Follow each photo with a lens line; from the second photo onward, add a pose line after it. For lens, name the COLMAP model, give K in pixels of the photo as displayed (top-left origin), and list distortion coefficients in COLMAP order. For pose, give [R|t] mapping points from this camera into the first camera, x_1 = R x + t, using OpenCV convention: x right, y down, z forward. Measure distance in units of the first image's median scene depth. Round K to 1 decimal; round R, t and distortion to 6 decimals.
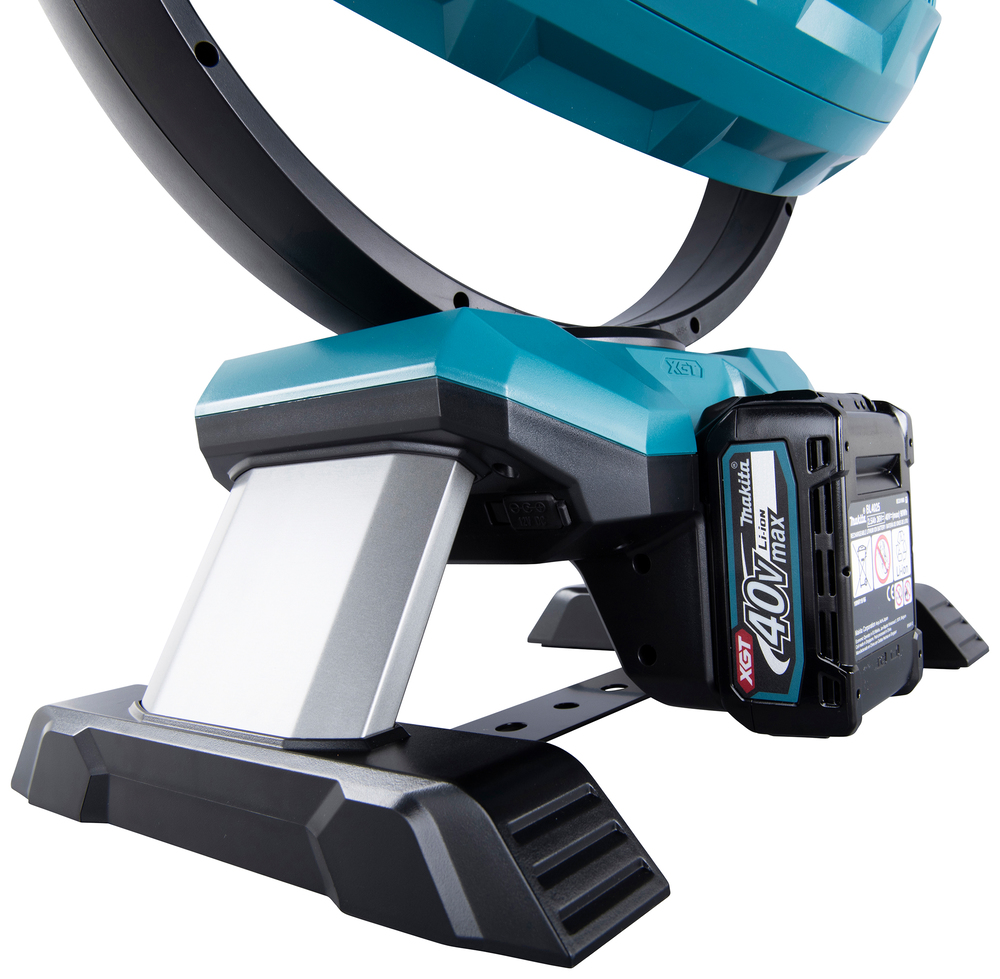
lens RADIAL K [[979.7, 0, 494.4], [0, 979.7, 517.8], [0, 0, 1]] dist [-0.042918, 0.000783]
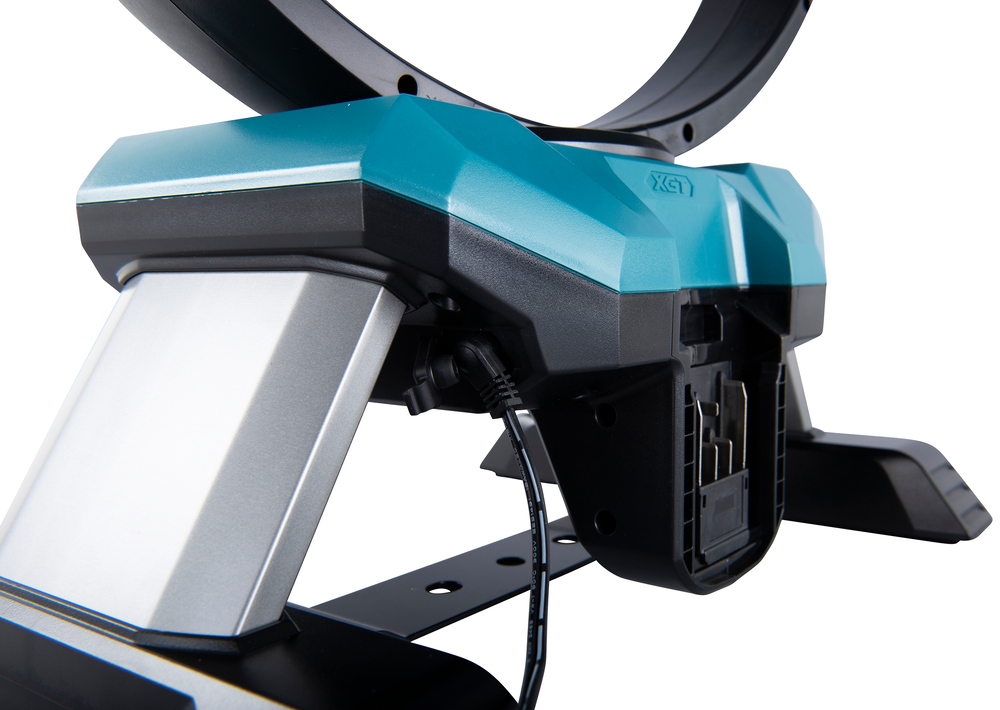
lens RADIAL K [[1005.7, 0, 500.0], [0, 1005.7, 355.0], [0, 0, 1]] dist [0.007118, 0.002175]
pose [[0.997418, 0.061385, 0.037265, 0.027612], [-0.062874, 0.997212, 0.040190, -0.038756], [-0.034694, -0.042429, 0.998497, 0.159788]]
